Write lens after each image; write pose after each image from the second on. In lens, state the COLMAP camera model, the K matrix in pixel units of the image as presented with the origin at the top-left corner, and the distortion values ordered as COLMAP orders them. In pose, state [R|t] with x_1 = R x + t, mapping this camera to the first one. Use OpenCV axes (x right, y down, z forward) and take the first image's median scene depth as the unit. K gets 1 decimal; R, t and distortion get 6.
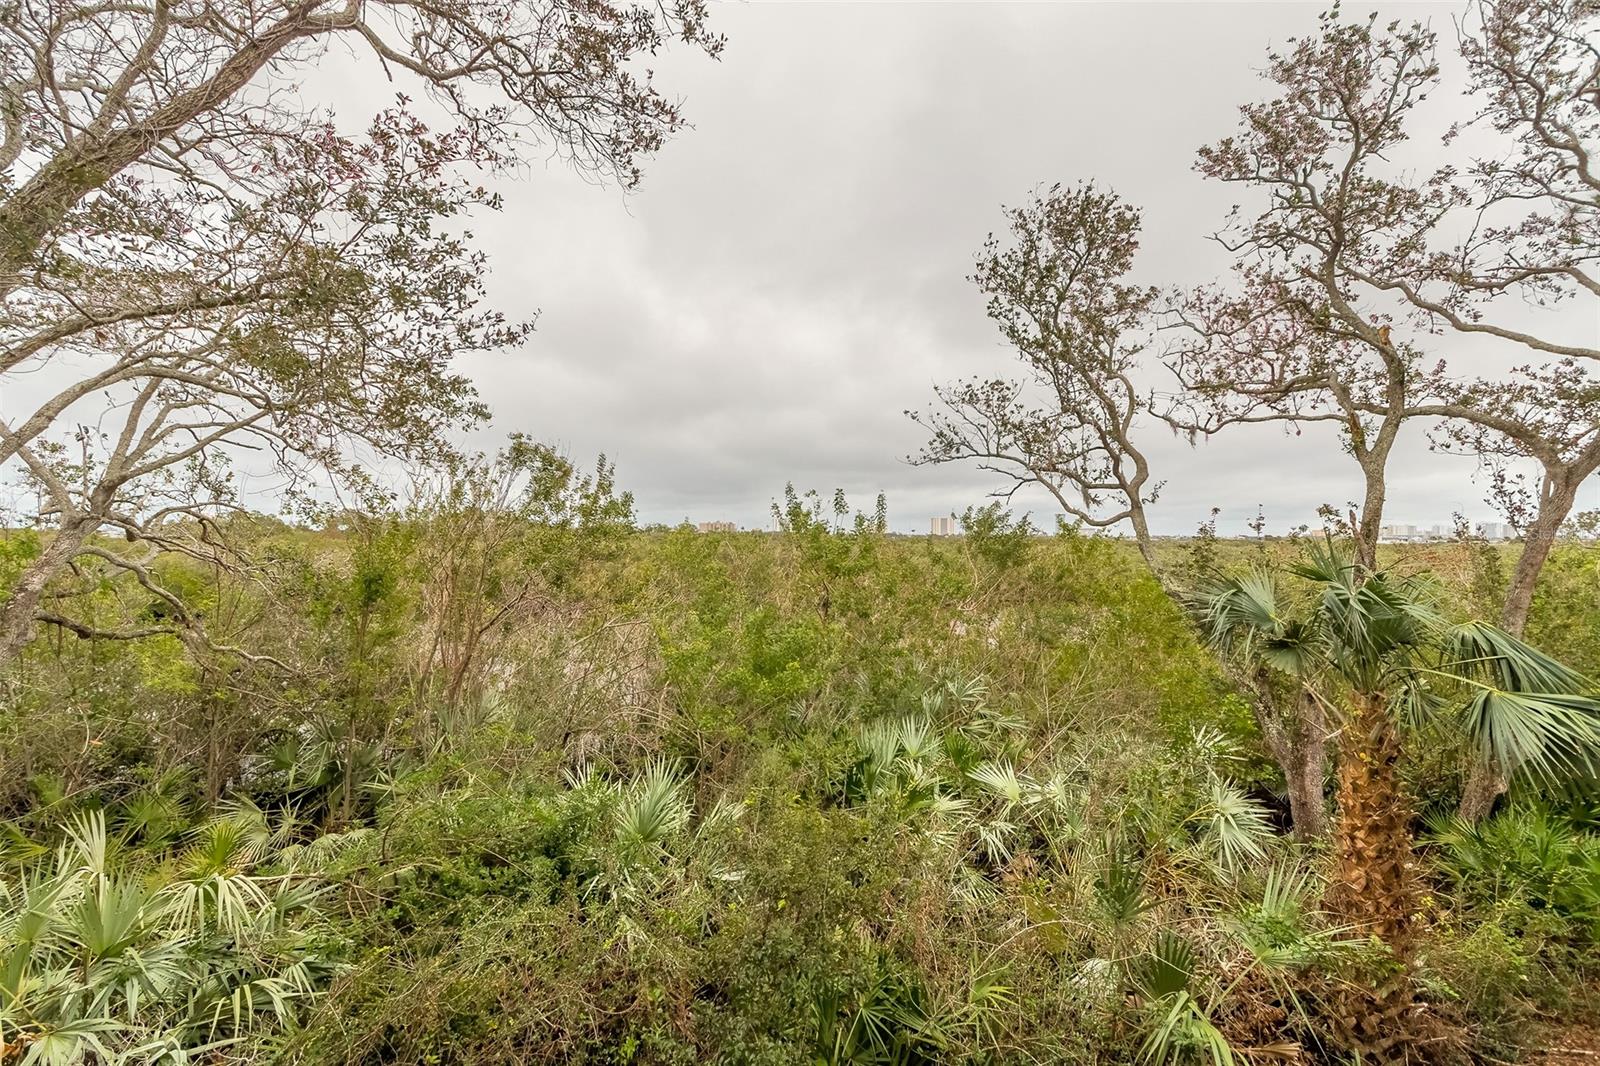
lens RADIAL K [[723.6, 0, 792.3], [0, 723.6, 530.0], [0, 0, 1]] dist [0.001568, -0.000214]
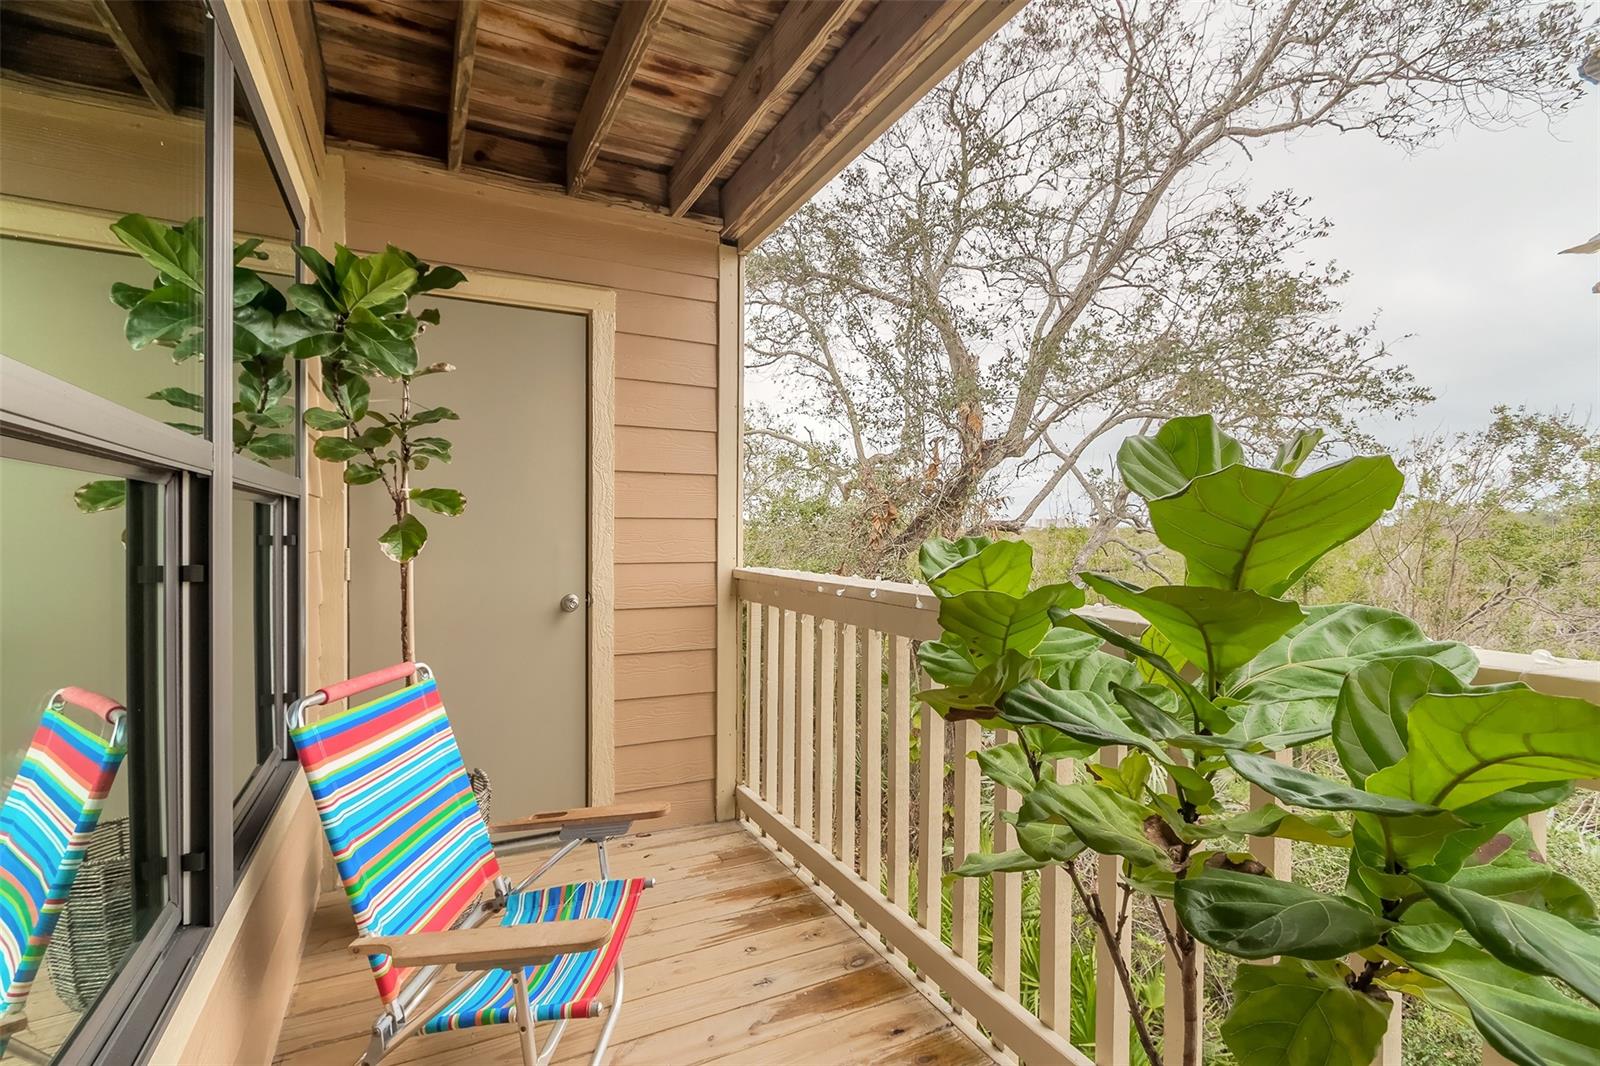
lens RADIAL K [[723.6, 0, 795.0], [0, 723.6, 534.9], [0, 0, 1]] dist [0.001568, -0.000214]
pose [[0.310712, 0.002201, -0.950502, 0.236941], [0.016333, 0.999837, 0.007655, -0.002434], [0.950364, -0.017903, 0.310625, -0.080561]]
